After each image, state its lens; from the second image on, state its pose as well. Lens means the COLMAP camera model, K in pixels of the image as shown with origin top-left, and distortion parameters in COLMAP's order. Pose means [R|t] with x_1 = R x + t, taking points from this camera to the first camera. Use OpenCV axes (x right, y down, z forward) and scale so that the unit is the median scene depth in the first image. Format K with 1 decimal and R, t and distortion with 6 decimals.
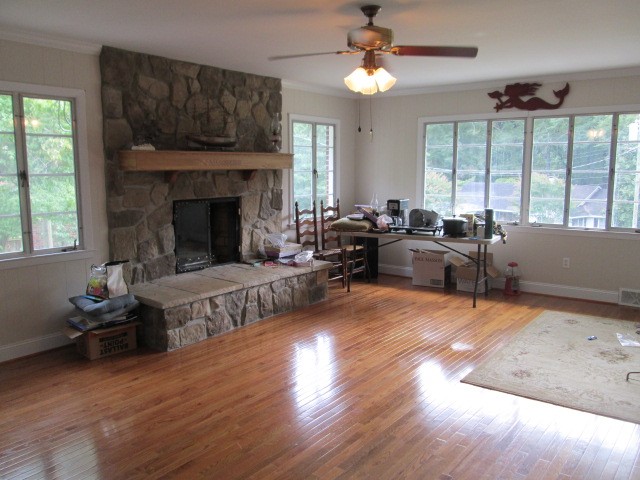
lens RADIAL K [[536.6, 0, 319.5], [0, 536.6, 242.9], [0, 0, 1]] dist [-0.024852, -0.009745]
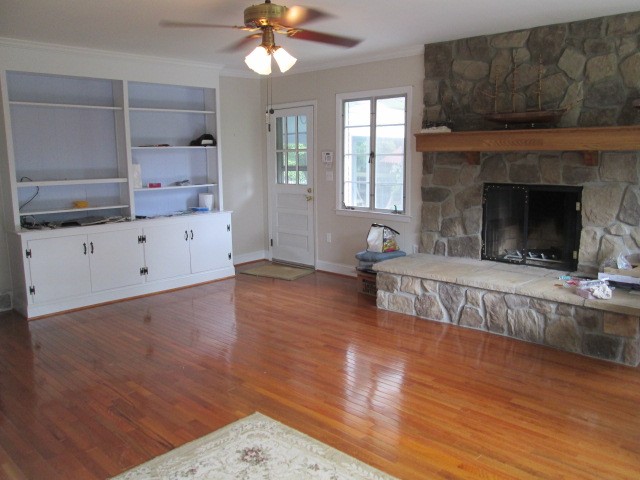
lens RADIAL K [[536.6, 0, 319.2], [0, 536.6, 238.0], [0, 0, 1]] dist [-0.024852, -0.009745]
pose [[-0.102280, 0.159009, -0.981965, 0.737737], [-0.131488, 0.976319, 0.171790, -0.111606], [0.986027, 0.146687, -0.078950, 0.818034]]
